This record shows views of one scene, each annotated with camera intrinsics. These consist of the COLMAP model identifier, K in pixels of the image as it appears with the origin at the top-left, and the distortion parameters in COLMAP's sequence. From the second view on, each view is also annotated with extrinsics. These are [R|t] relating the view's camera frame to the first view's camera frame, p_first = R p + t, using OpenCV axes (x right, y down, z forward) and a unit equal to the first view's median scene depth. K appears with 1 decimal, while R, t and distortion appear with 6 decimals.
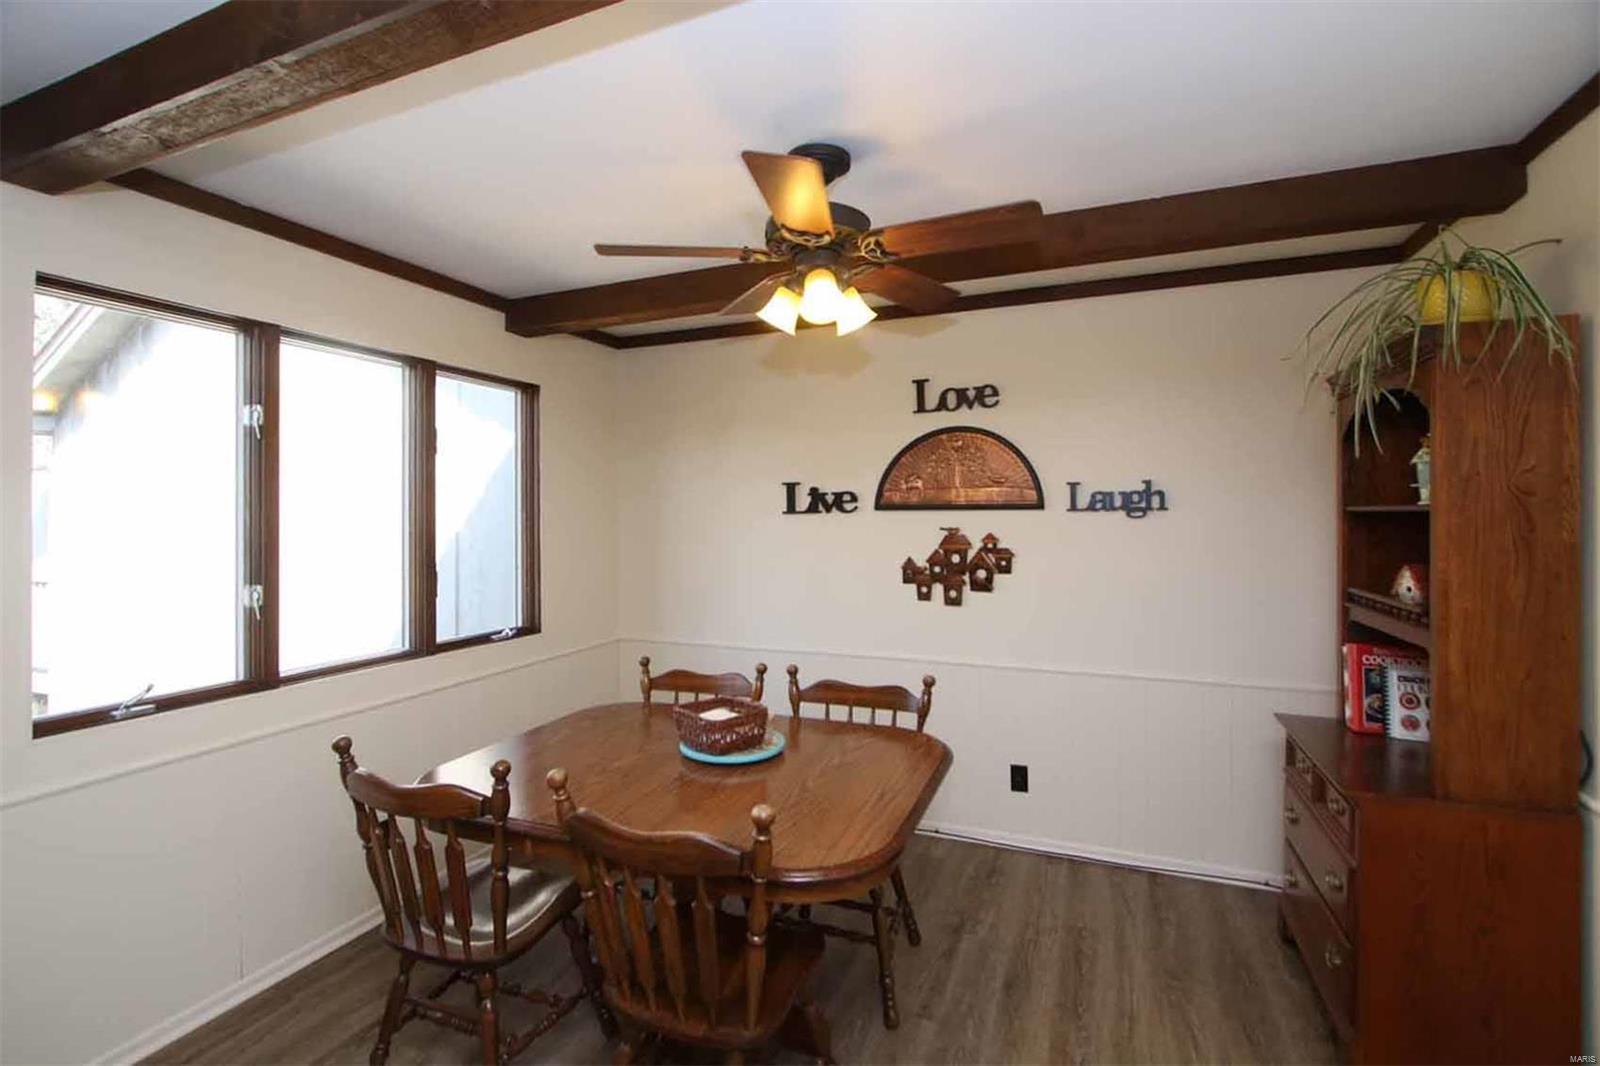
lens RADIAL K [[732.9, 0, 799.0], [0, 732.9, 516.2], [0, 0, 1]] dist [-0.010114, 0.001855]
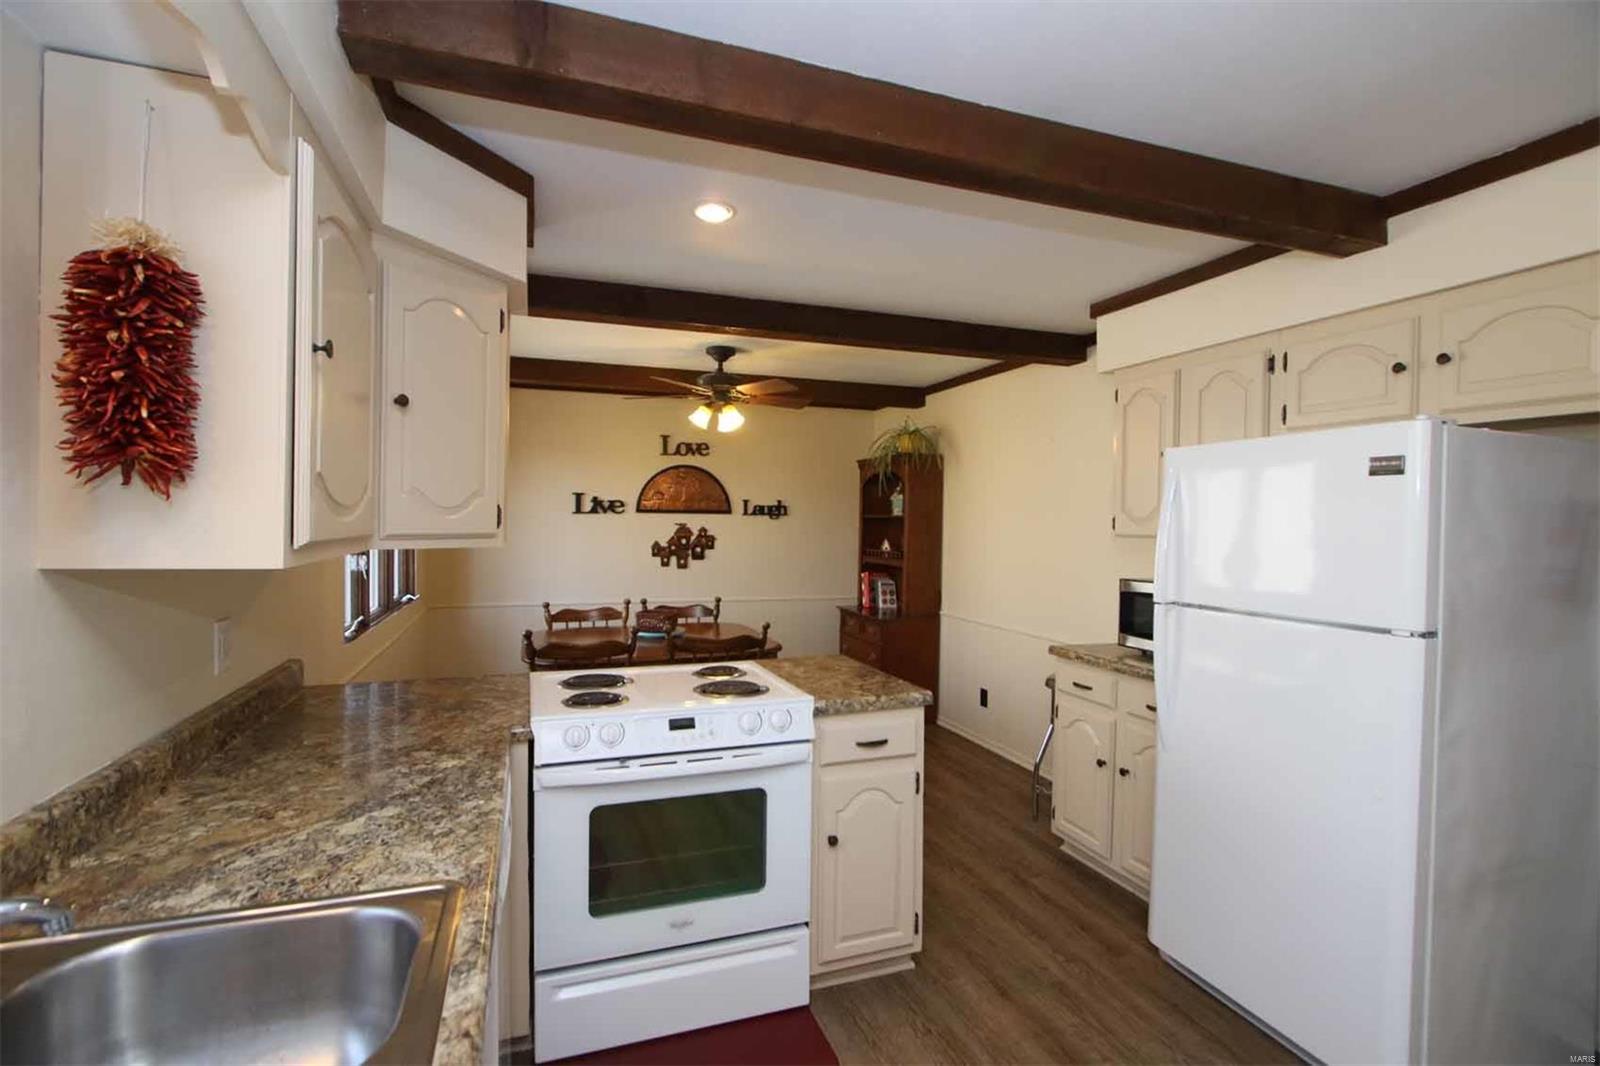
lens RADIAL K [[732.9, 0, 788.8], [0, 732.9, 531.0], [0, 0, 1]] dist [-0.010114, 0.001855]
pose [[0.737827, 0.004583, 0.674975, -0.780850], [-0.010607, 0.999932, 0.004804, 0.023064], [-0.674907, -0.010704, 0.737825, -0.448877]]
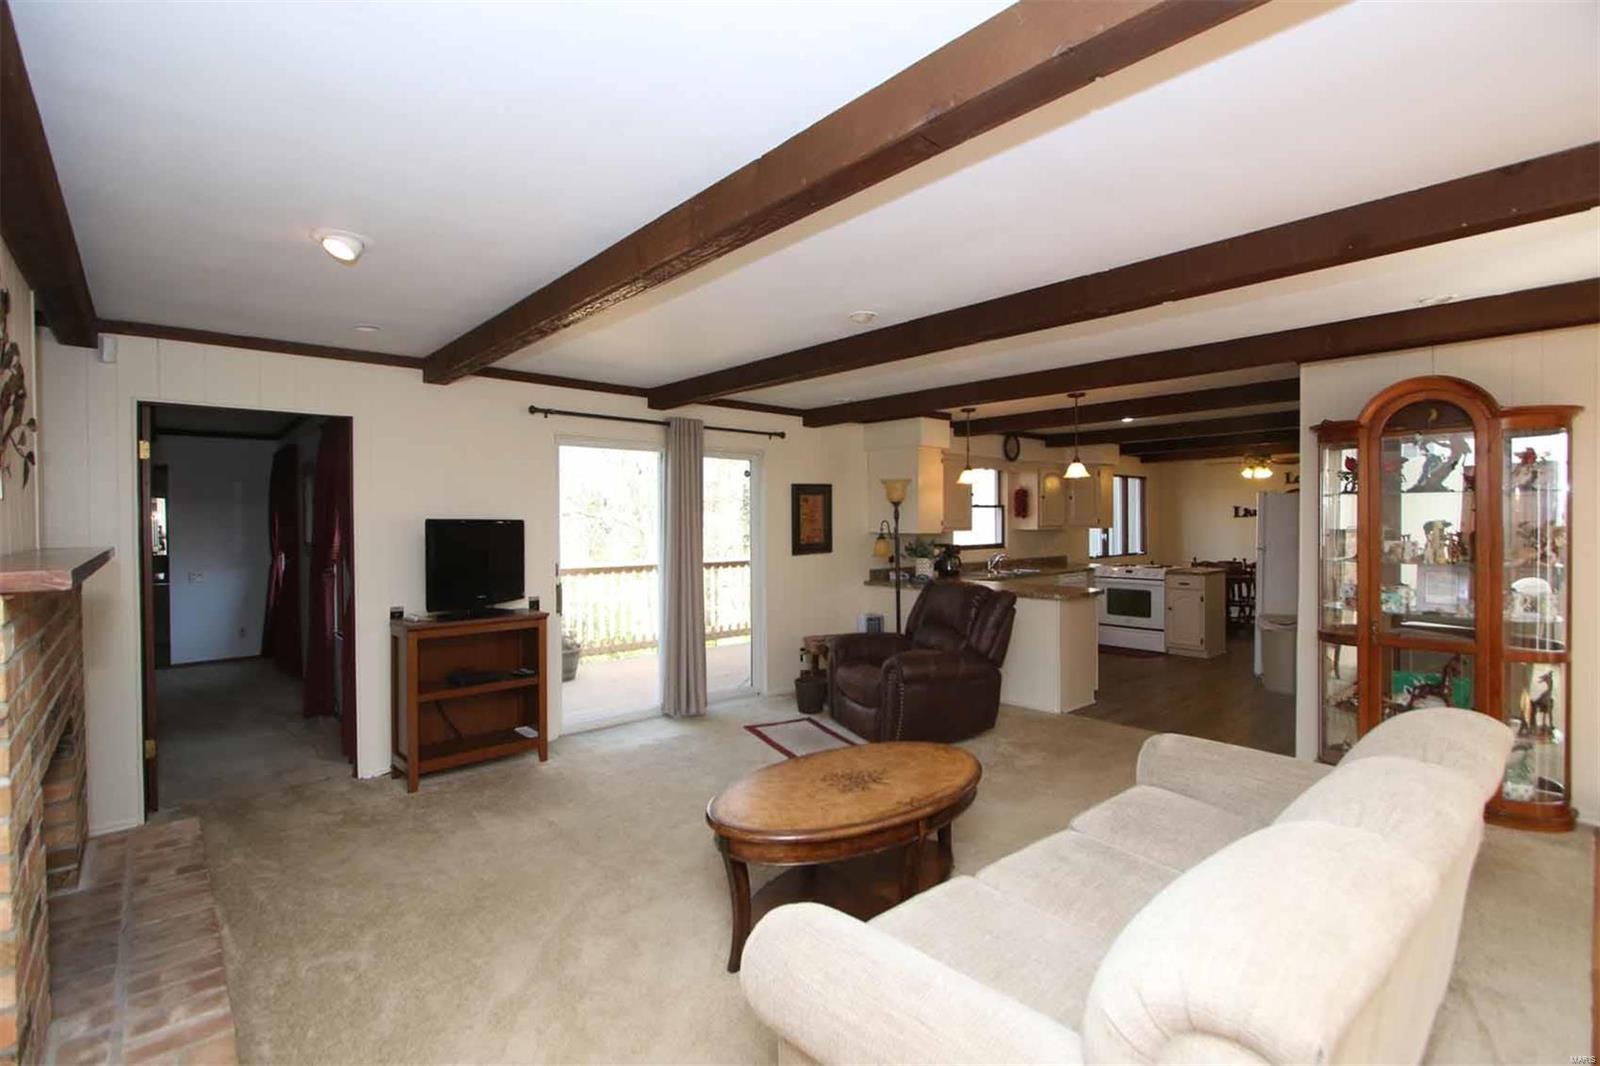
lens RADIAL K [[732.9, 0, 803.9], [0, 732.9, 530.9], [0, 0, 1]] dist [-0.010114, 0.001855]
pose [[0.904625, 0.003507, -0.426195, -0.370446], [0.001639, 0.999930, 0.011705, 0.016835], [0.426206, -0.011287, 0.904556, -2.685756]]
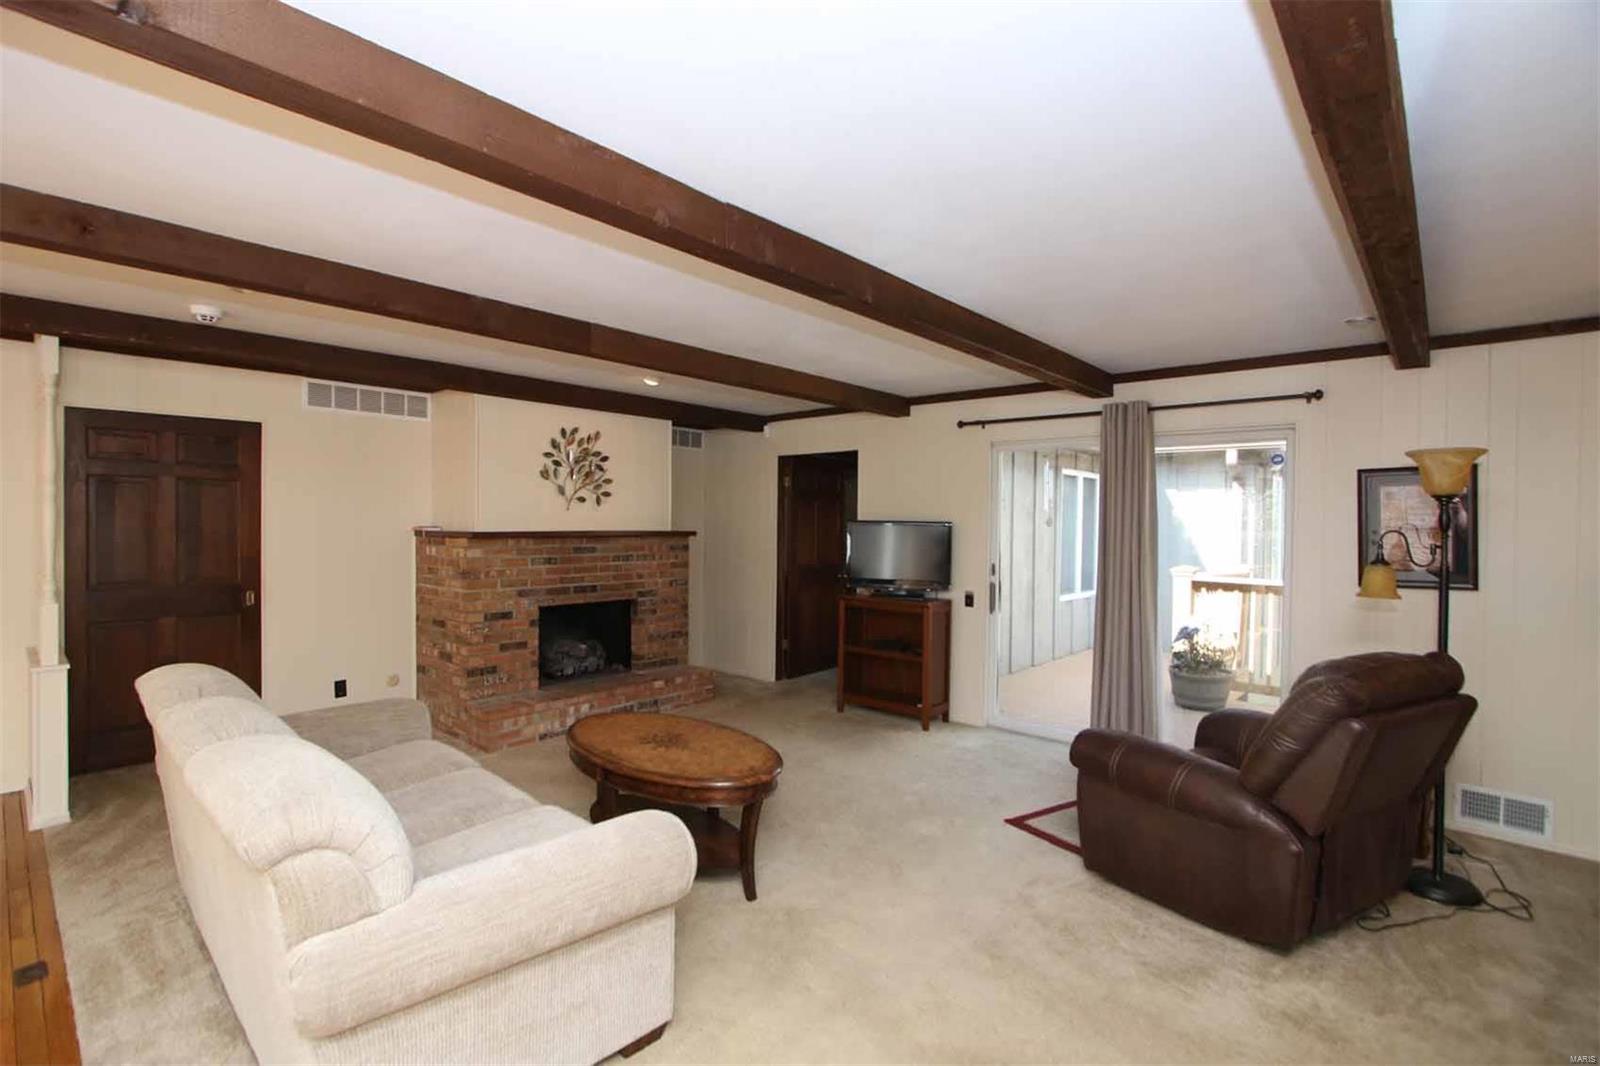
lens RADIAL K [[732.9, 0, 795.9], [0, 732.9, 531.3], [0, 0, 1]] dist [-0.010114, 0.001855]
pose [[-0.324470, 0.004041, -0.945887, 0.205748], [-0.018619, 0.999770, 0.010658, 0.021471], [0.945713, 0.021070, -0.324320, -1.394417]]
